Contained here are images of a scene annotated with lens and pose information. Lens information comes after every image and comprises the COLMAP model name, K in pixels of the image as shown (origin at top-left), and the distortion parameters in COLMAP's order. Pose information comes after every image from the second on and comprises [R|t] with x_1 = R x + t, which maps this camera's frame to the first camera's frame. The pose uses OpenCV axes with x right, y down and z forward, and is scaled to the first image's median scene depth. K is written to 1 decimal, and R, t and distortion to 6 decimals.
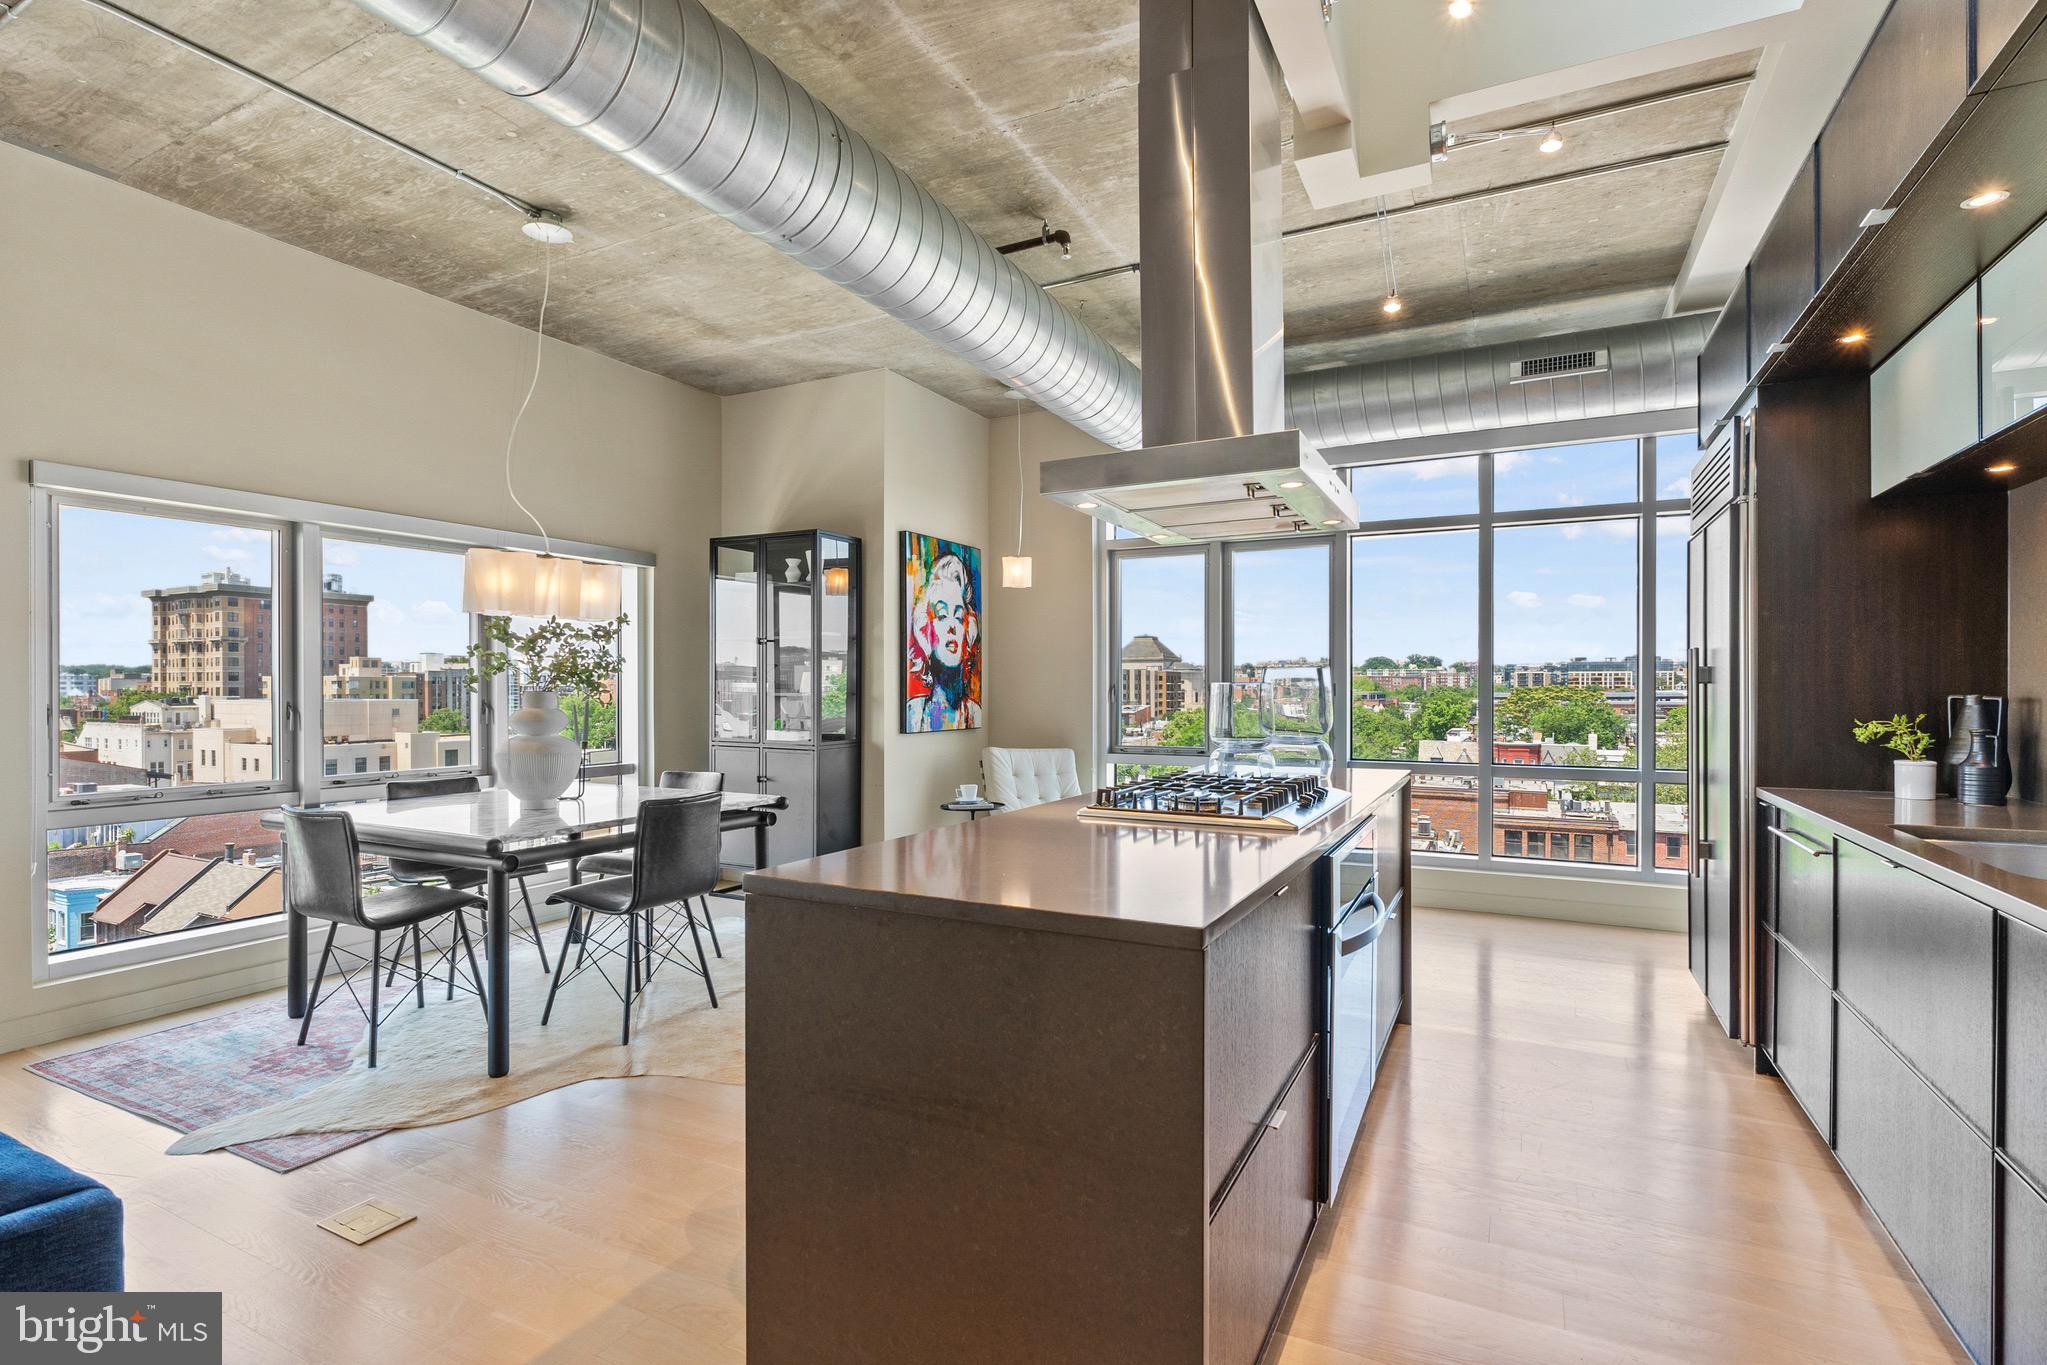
lens RADIAL K [[985.5, 0, 1021.9], [0, 985.5, 690.5], [0, 0, 1]] dist [-0.001883, -0.001634]
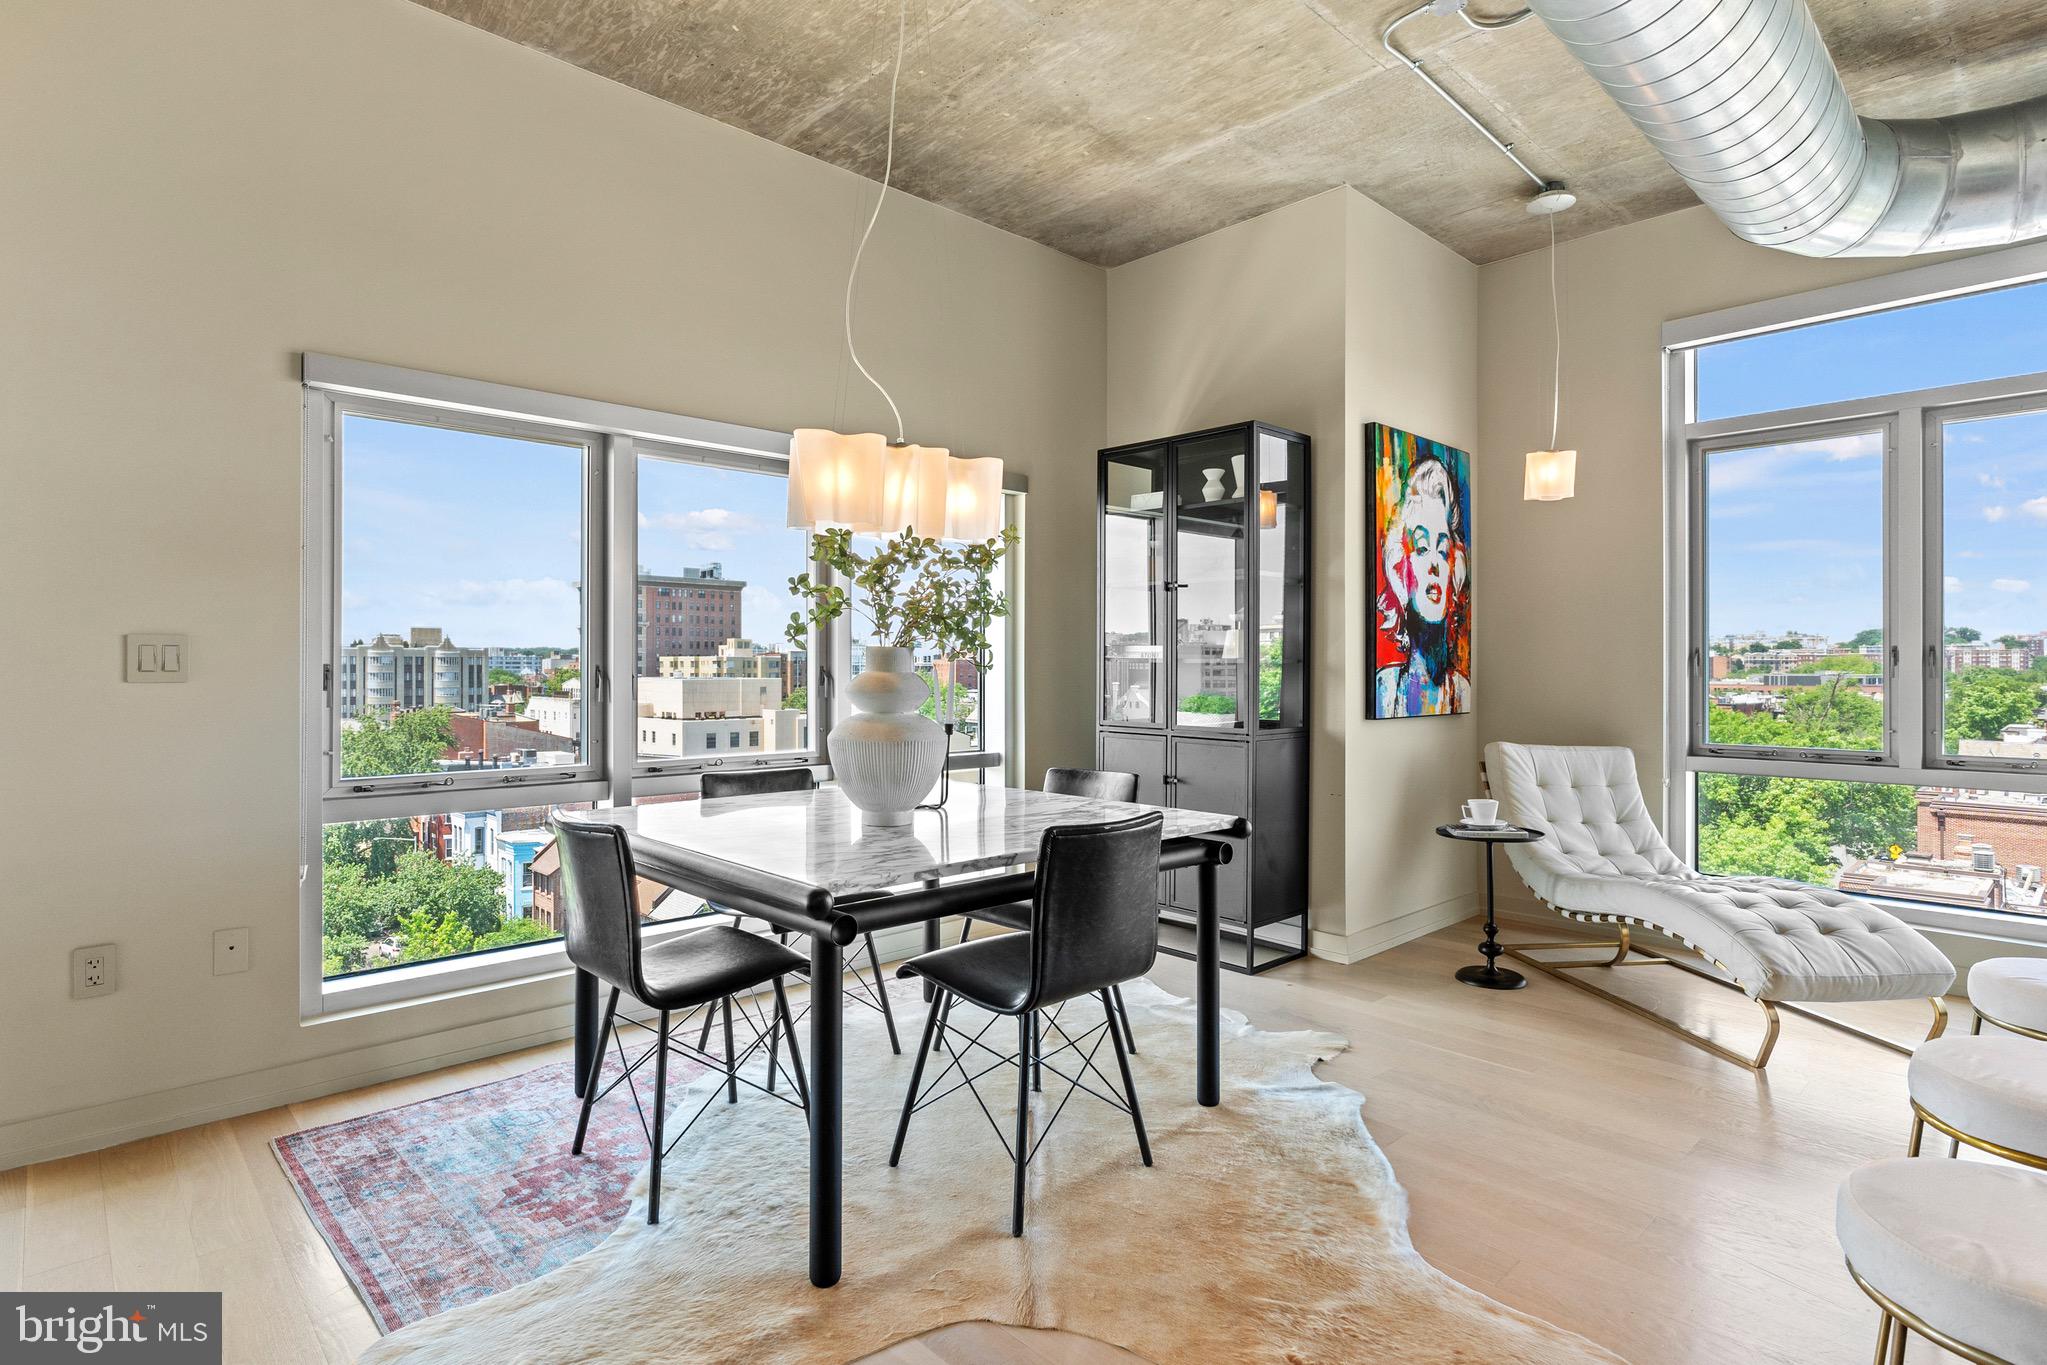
lens RADIAL K [[1049.7, 0, 1006.7], [0, 1049.7, 660.8], [0, 0, 1]] dist [-0.003822, -0.000032]
pose [[0.942603, -0.000696, -0.333915, -0.133124], [-0.002768, 0.999947, -0.009897, 0.012500], [0.333904, 0.010253, 0.942551, 0.267647]]
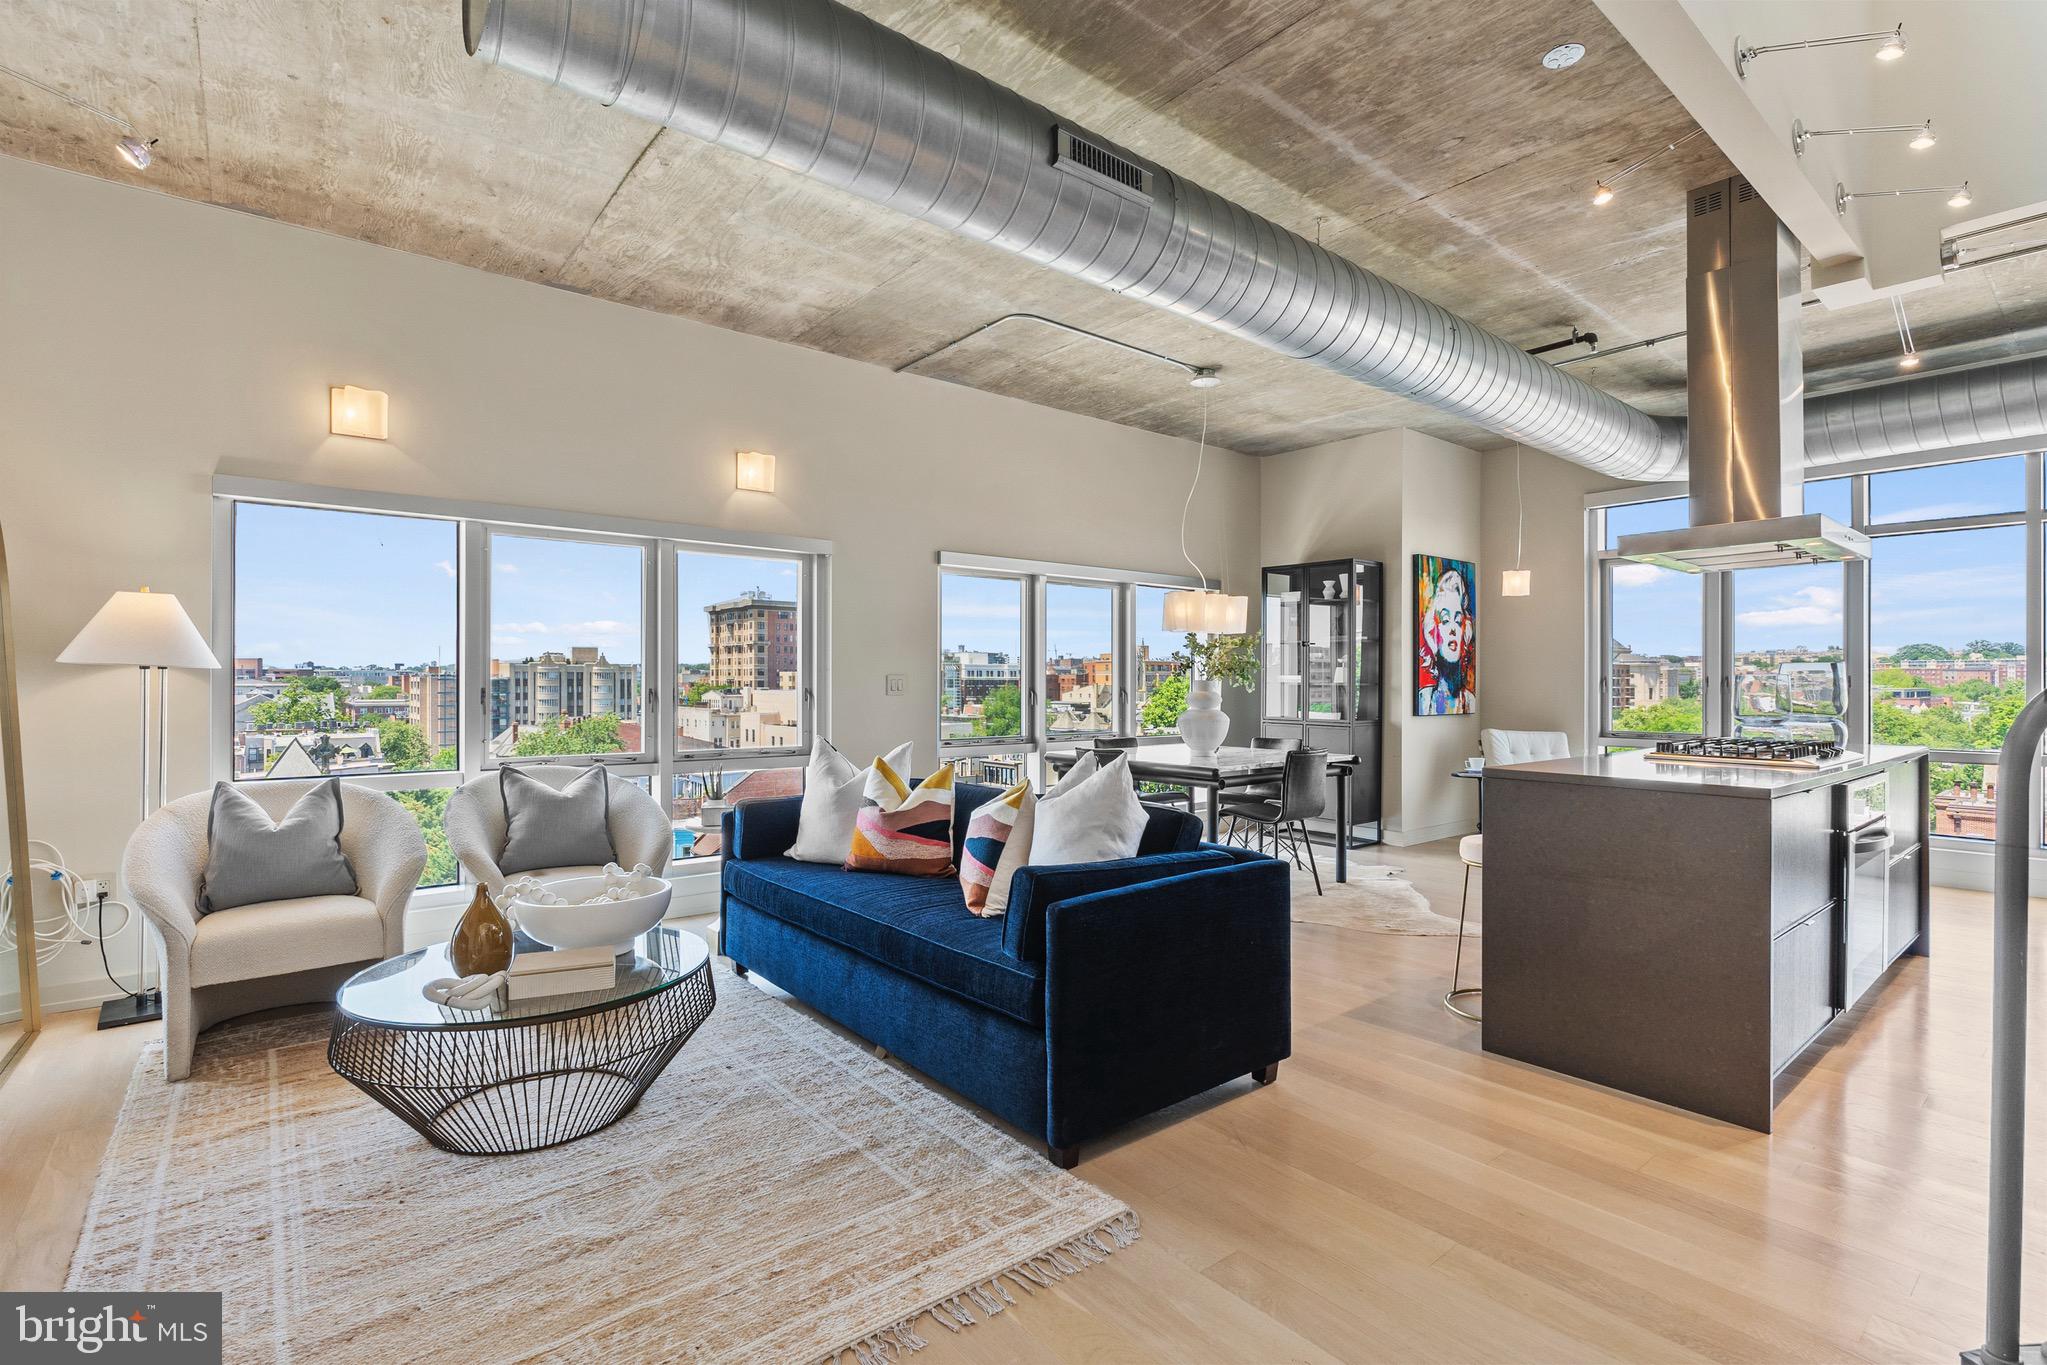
lens RADIAL K [[966.5, 0, 1017.0], [0, 966.5, 679.5], [0, 0, 1]] dist [0.003302, -0.002699]
pose [[0.919502, 0.000865, -0.393083, -0.119382], [-0.003002, 0.999984, -0.004821, 0.005398], [0.393073, 0.005613, 0.919490, -0.378914]]
